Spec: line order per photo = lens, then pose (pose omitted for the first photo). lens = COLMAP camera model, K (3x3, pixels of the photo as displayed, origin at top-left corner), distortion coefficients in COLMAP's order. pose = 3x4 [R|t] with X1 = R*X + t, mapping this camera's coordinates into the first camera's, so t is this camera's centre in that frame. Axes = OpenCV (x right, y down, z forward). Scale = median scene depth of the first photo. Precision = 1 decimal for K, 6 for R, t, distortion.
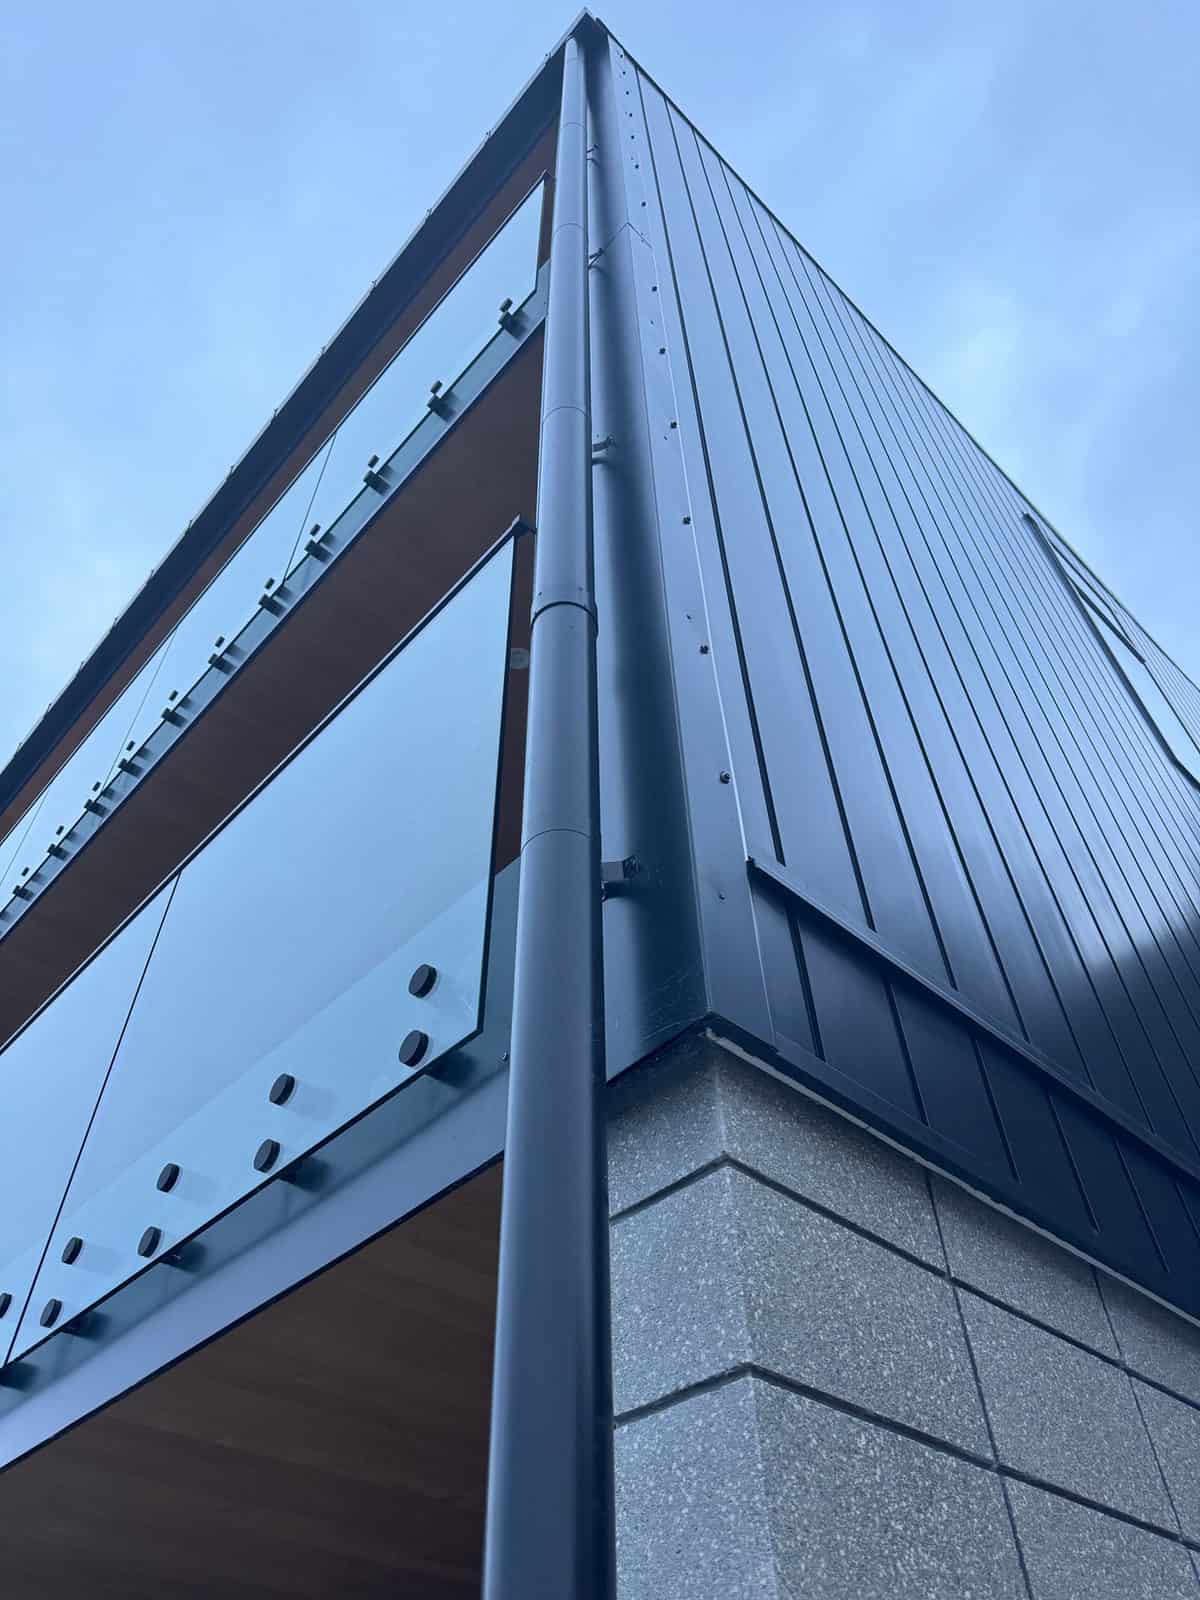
lens RADIAL K [[1144.4, 0, 606.2], [0, 1144.4, 800.4], [0, 0, 1]] dist [0.038773, -0.047261]
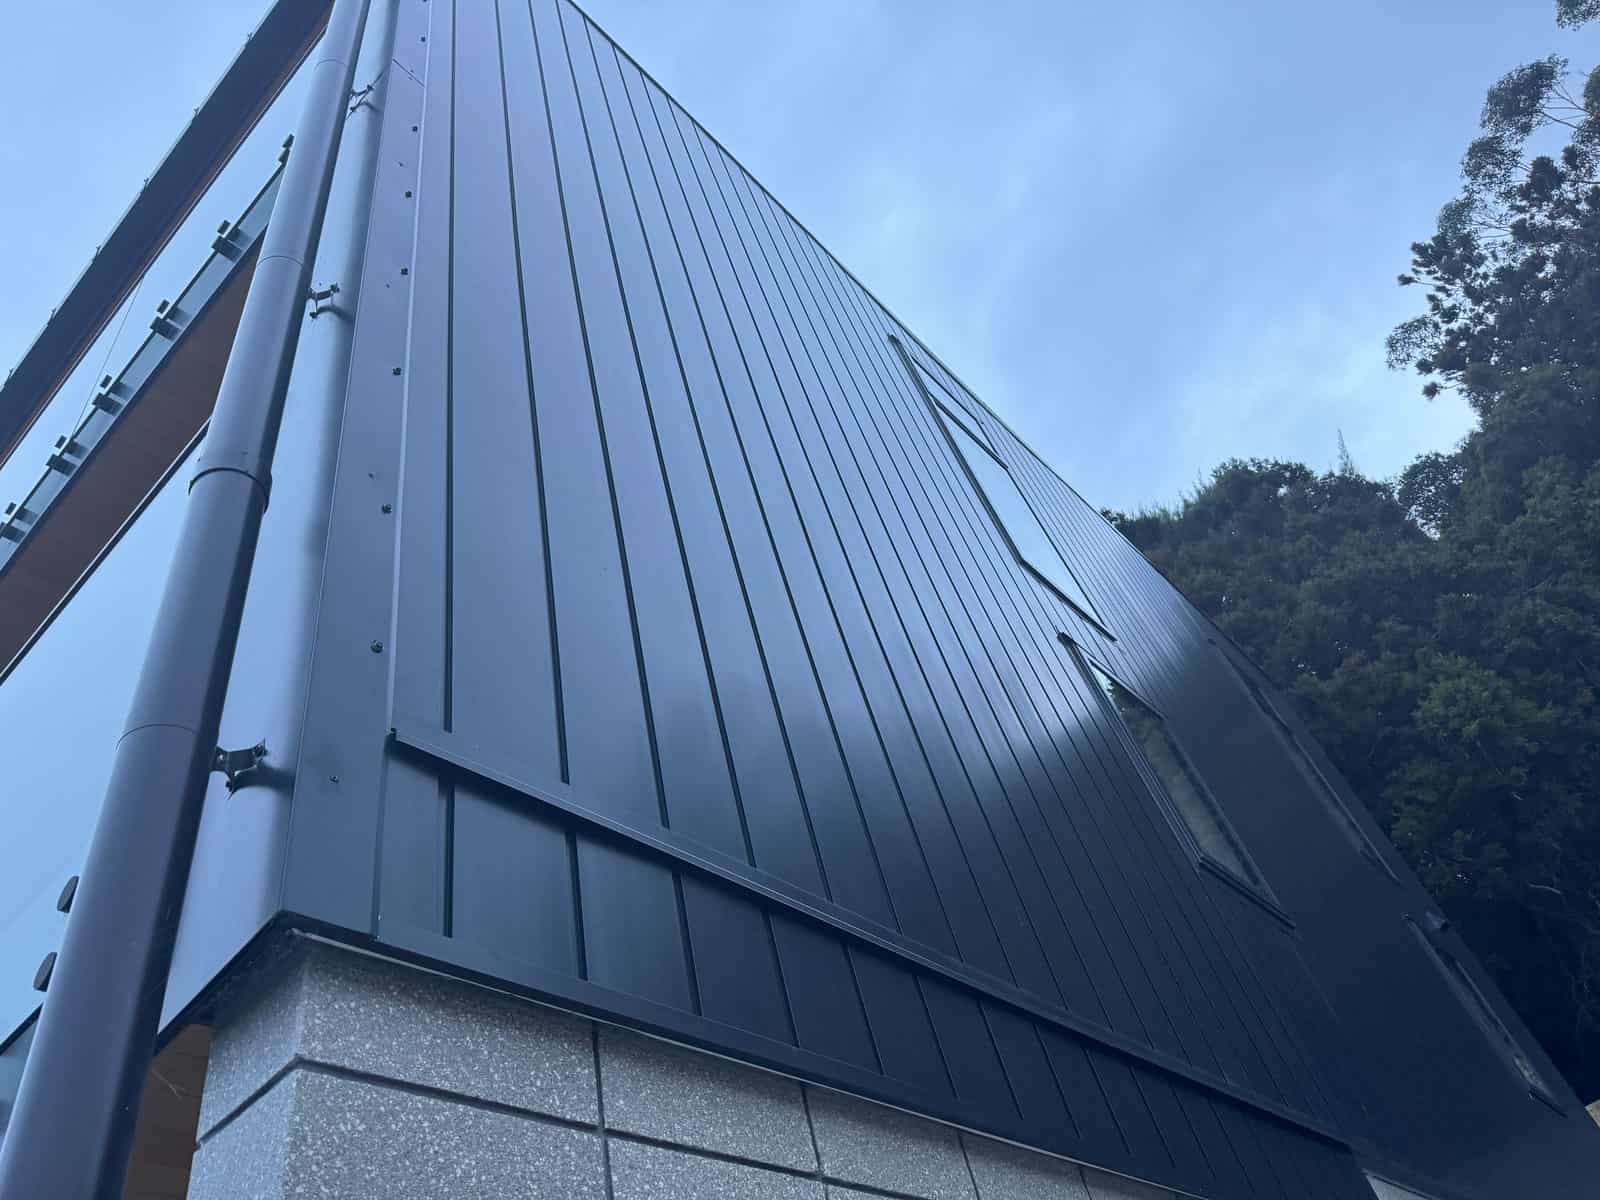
lens RADIAL K [[1144.4, 0, 802.7], [0, 1144.4, 607.0], [0, 0, 1]] dist [0.038773, -0.047261]
pose [[0.977491, -0.080816, 0.194883, 0.336853], [0.082515, 0.996590, -0.000600, -0.030324], [-0.194169, 0.016667, 0.980826, -0.036491]]
